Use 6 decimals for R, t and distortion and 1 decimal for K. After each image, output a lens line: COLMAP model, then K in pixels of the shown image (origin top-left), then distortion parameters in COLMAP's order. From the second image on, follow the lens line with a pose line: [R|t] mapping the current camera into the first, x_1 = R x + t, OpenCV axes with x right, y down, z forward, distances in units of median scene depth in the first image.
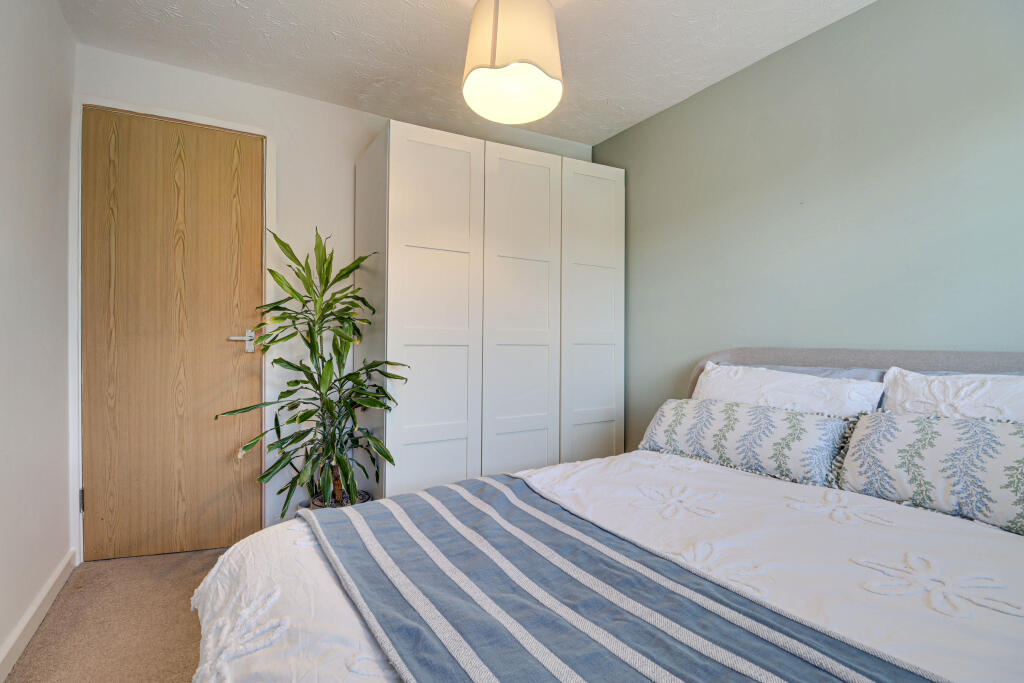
lens RADIAL K [[492.5, 0, 515.6], [0, 492.5, 337.4], [0, 0, 1]] dist [-0.006007, -0.002131]
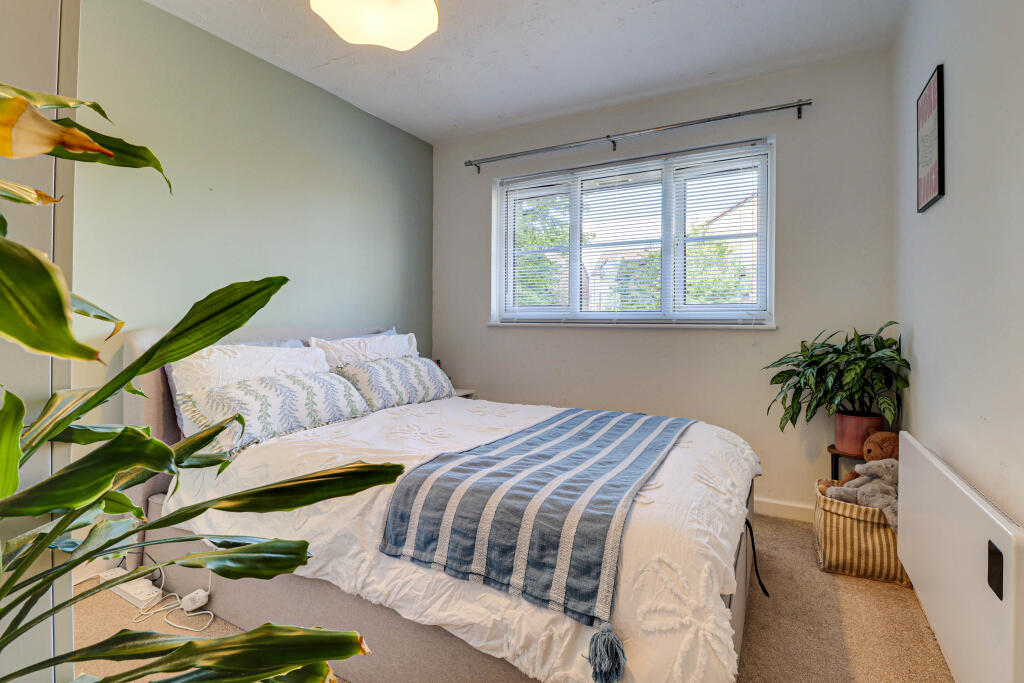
lens RADIAL K [[492.5, 0, 514.2], [0, 492.5, 336.2], [0, 0, 1]] dist [-0.006007, -0.002131]
pose [[-0.492575, -0.010406, 0.870208, -0.775348], [0.000094, 0.999928, 0.012011, 0.034394], [-0.870270, 0.005998, -0.492538, 1.136538]]
